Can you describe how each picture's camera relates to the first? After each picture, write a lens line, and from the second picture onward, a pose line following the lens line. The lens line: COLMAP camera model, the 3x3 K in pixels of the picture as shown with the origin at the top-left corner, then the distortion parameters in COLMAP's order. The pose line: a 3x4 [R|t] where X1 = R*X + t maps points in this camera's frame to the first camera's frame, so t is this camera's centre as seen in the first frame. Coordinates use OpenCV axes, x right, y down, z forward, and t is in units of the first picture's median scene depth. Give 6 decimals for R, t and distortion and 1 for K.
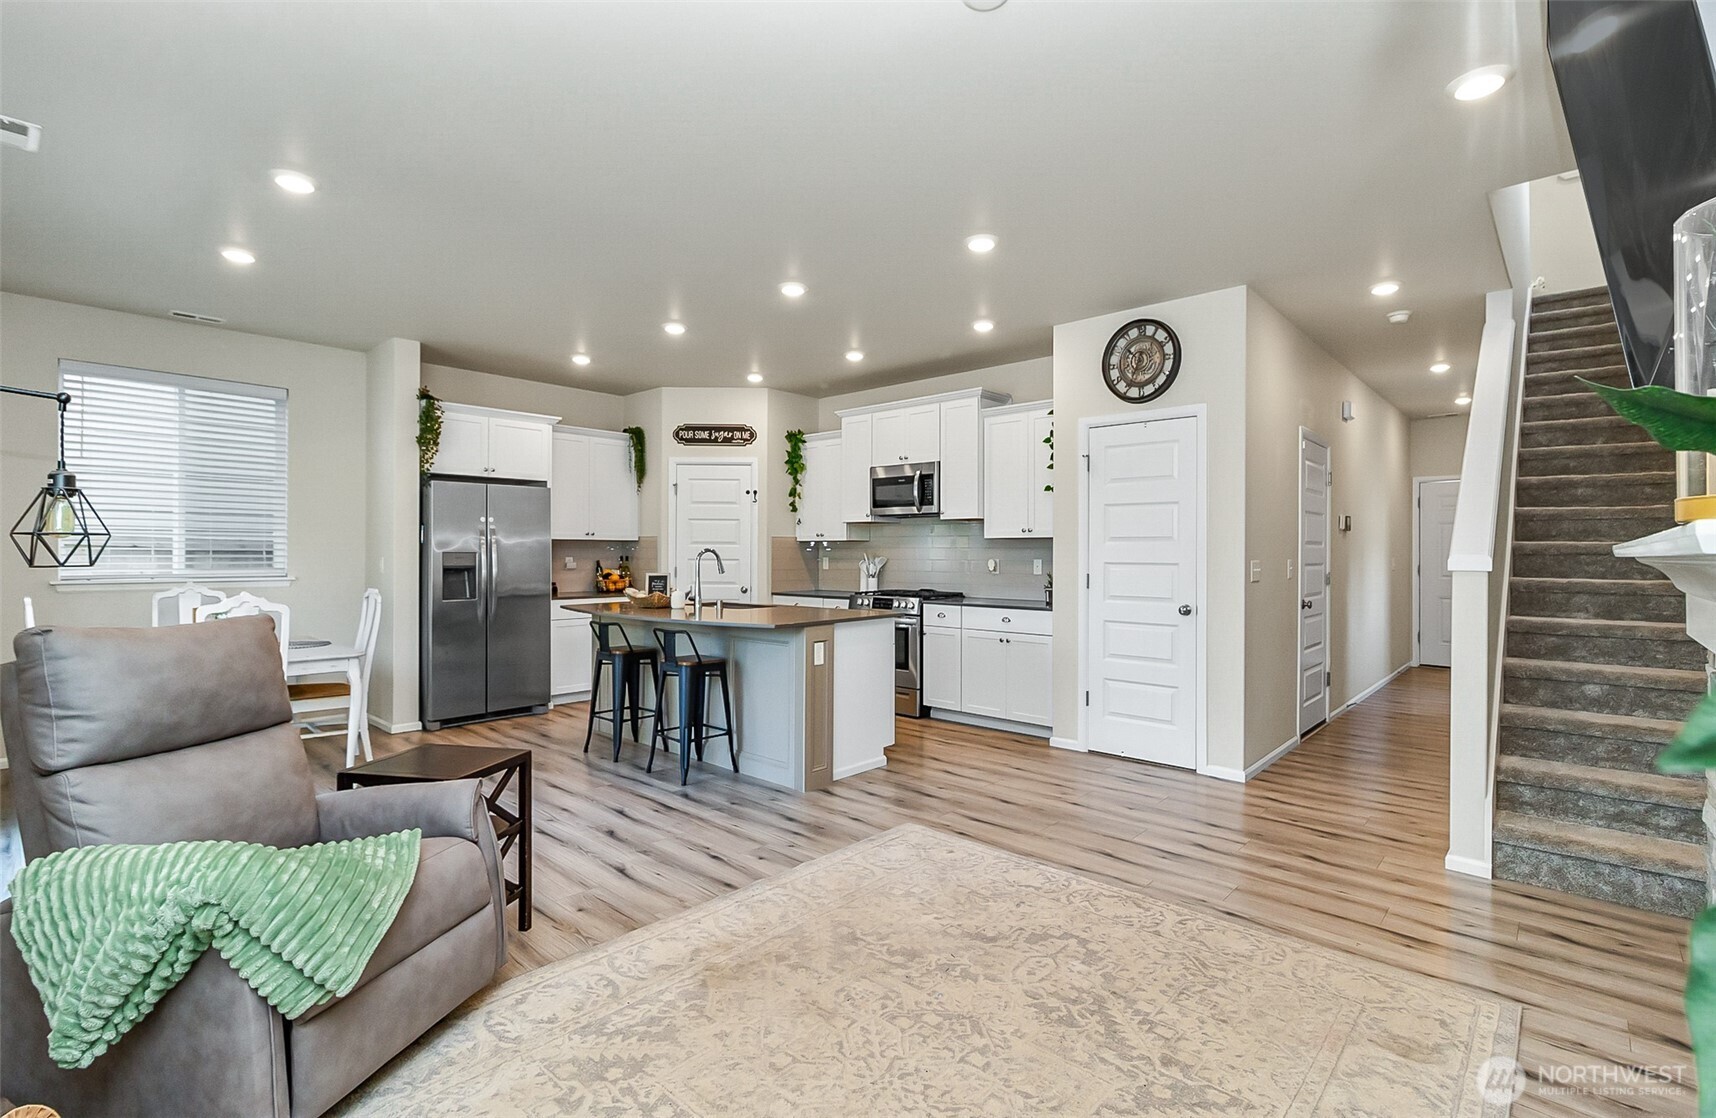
lens RADIAL K [[794.9, 0, 858.7], [0, 794.9, 551.3], [0, 0, 1]] dist [0.008075, 0.000597]
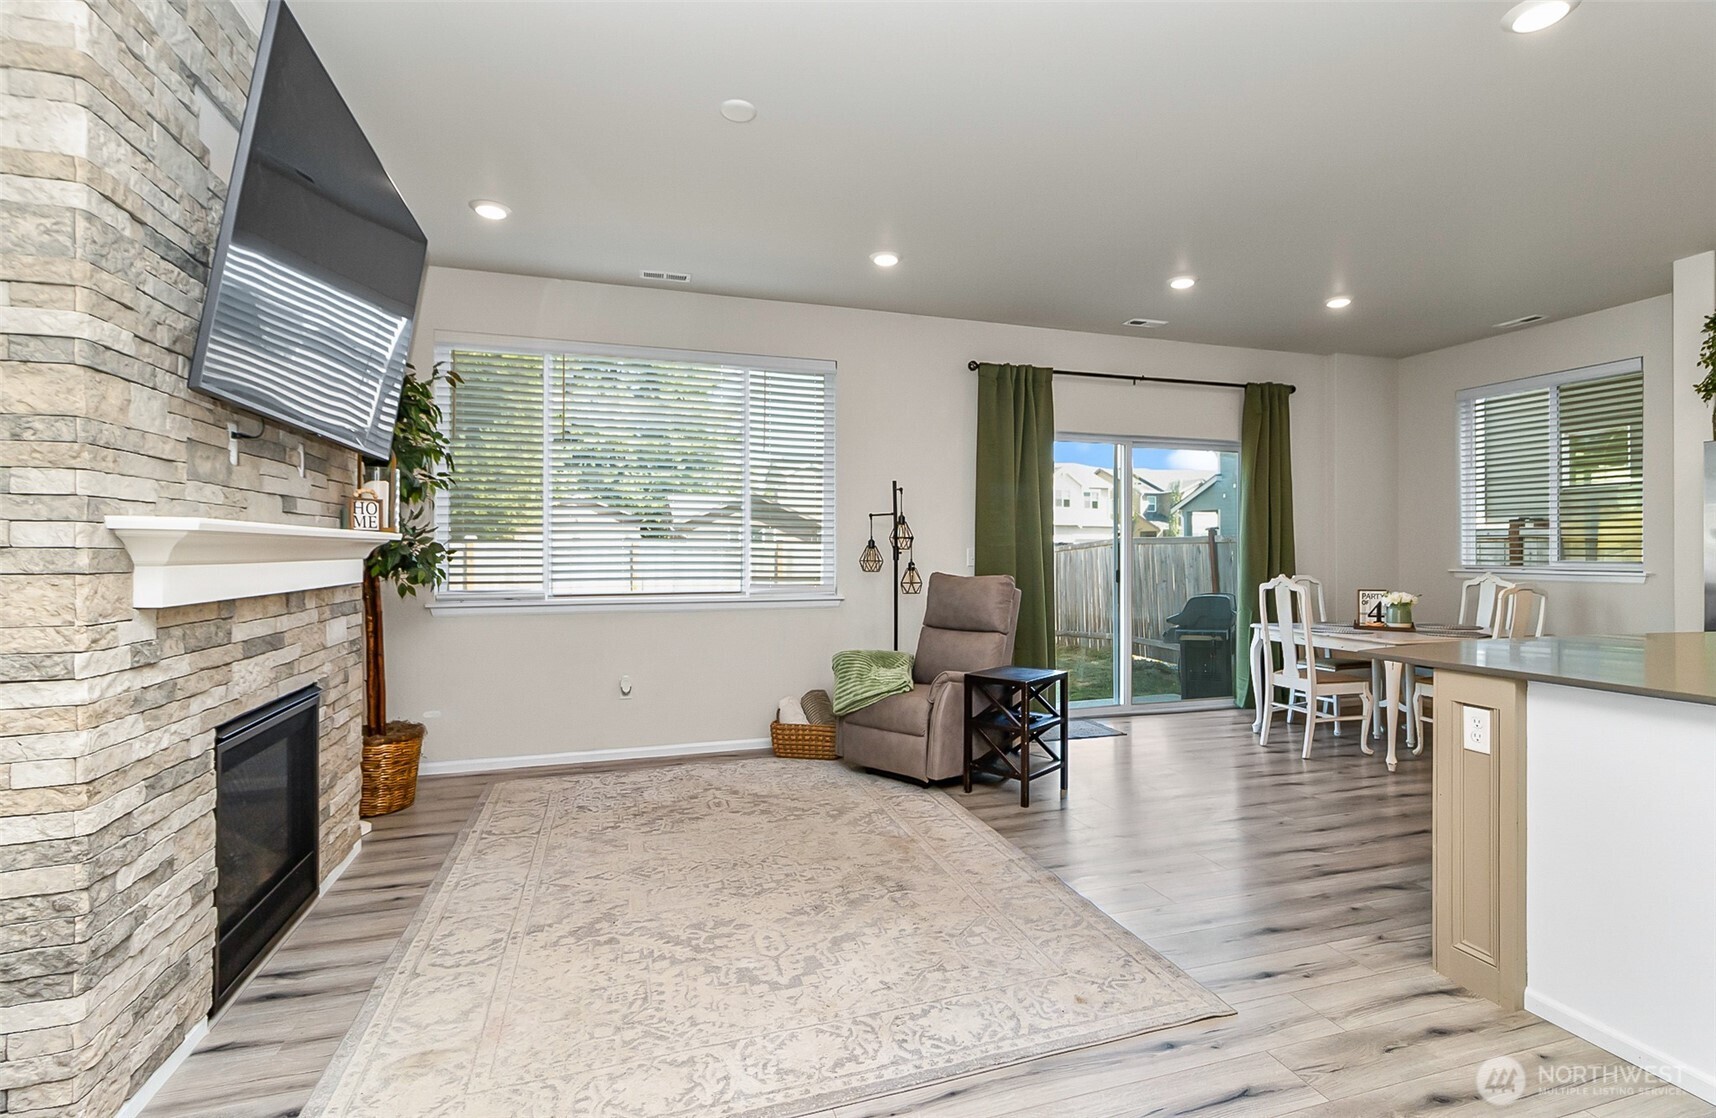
lens RADIAL K [[755.6, 0, 869.7], [0, 755.6, 548.3], [0, 0, 1]] dist [-0.002679, -0.000243]
pose [[-0.482345, -0.005666, -0.875963, 0.452537], [-0.000057, 0.999979, -0.006437, 0.010209], [0.875982, -0.003055, -0.482335, 0.706790]]
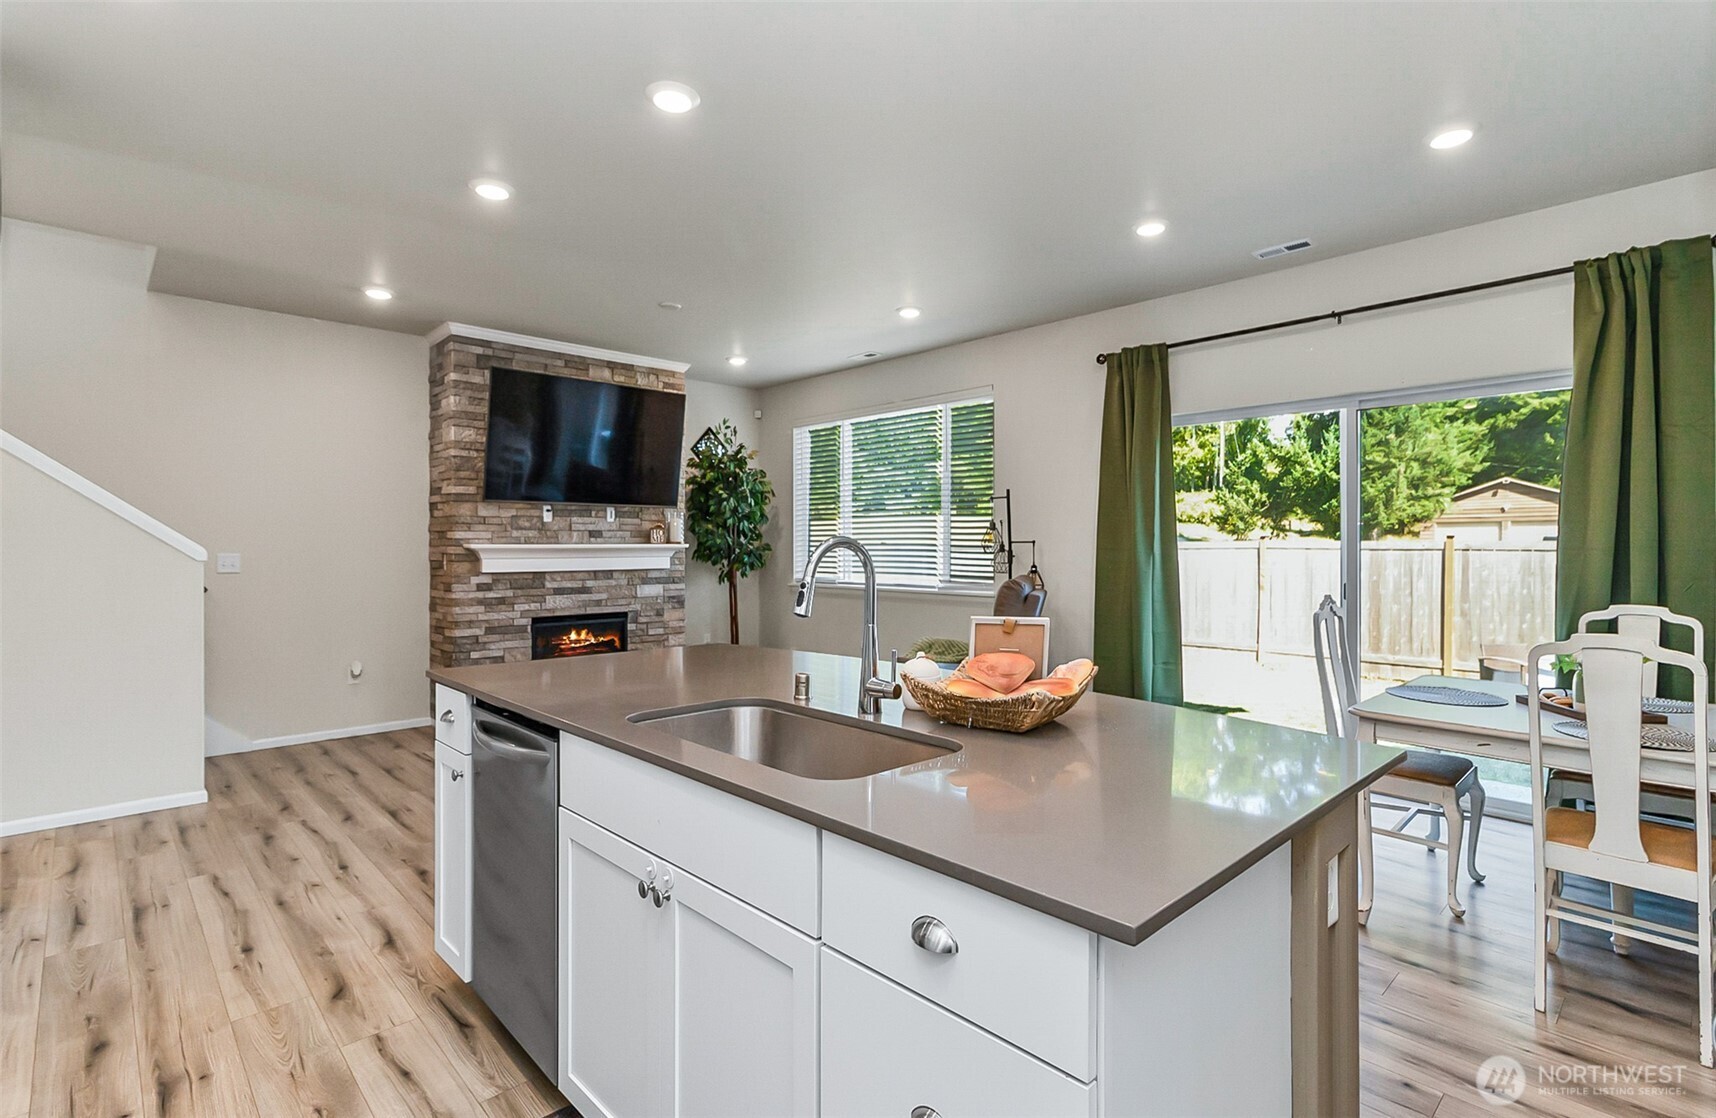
lens RADIAL K [[821.2, 0, 897.9], [0, 821.2, 537.3], [0, 0, 1]] dist [0.001299, -0.005986]
pose [[-0.999995, -0.003012, -0.000192, -0.196314], [-0.003009, 0.999918, -0.012456, 0.000063], [0.000230, -0.012455, -0.999922, 1.330345]]
